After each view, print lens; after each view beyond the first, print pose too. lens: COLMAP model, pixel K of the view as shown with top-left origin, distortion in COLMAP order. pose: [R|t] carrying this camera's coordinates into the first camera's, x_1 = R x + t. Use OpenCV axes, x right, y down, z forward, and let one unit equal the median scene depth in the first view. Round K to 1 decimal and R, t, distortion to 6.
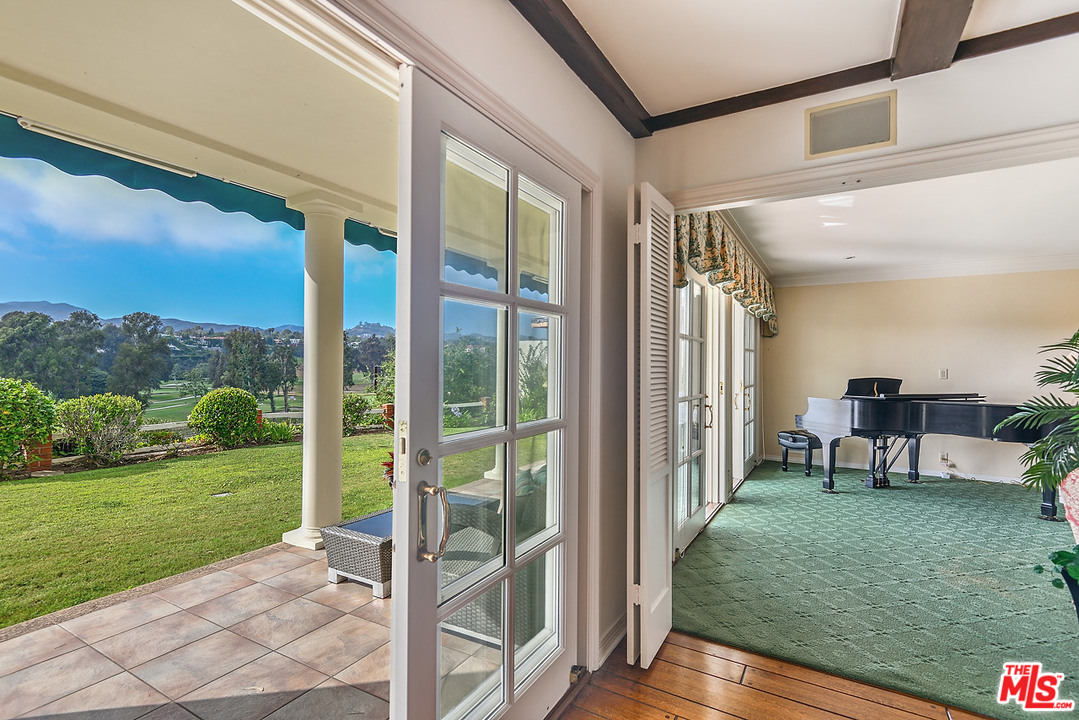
lens RADIAL K [[497.3, 0, 539.5], [0, 497.3, 360.0], [0, 0, 1]] dist [0.000759, -0.000219]
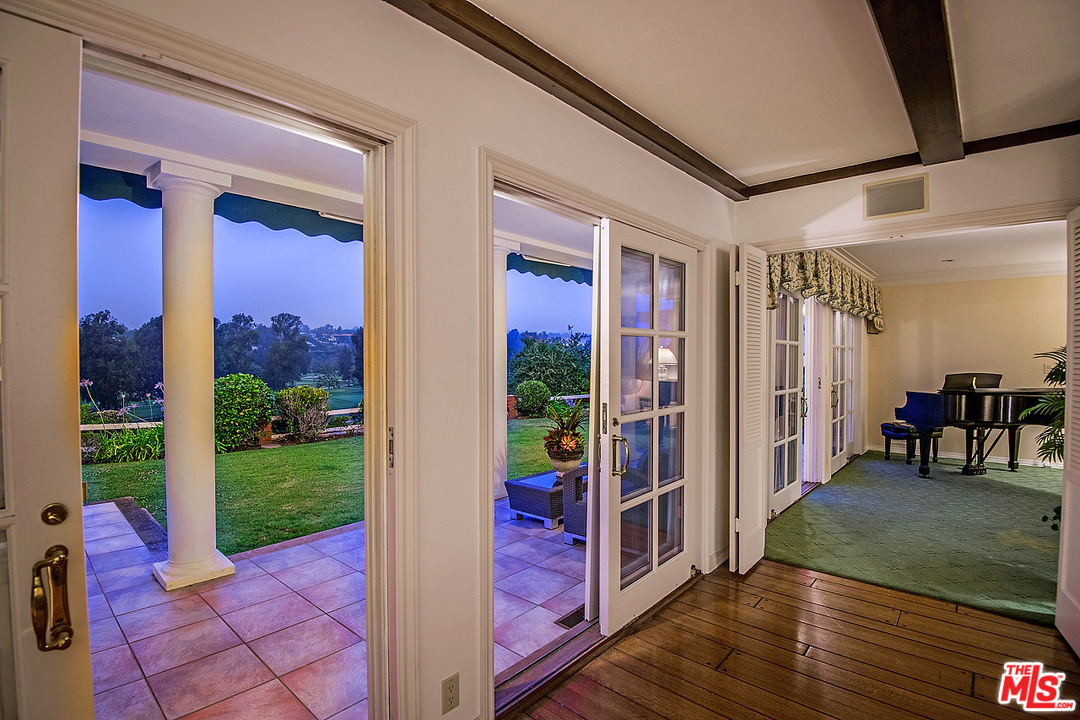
lens RADIAL K [[504.5, 0, 540.0], [0, 504.5, 360.0], [0, 0, 1]] dist [-0.002041, -0.024642]
pose [[0.980340, -0.006061, -0.197224, -0.048728], [0.009148, 0.999849, 0.014744, -0.027045], [0.197105, -0.016258, 0.980248, -0.352806]]
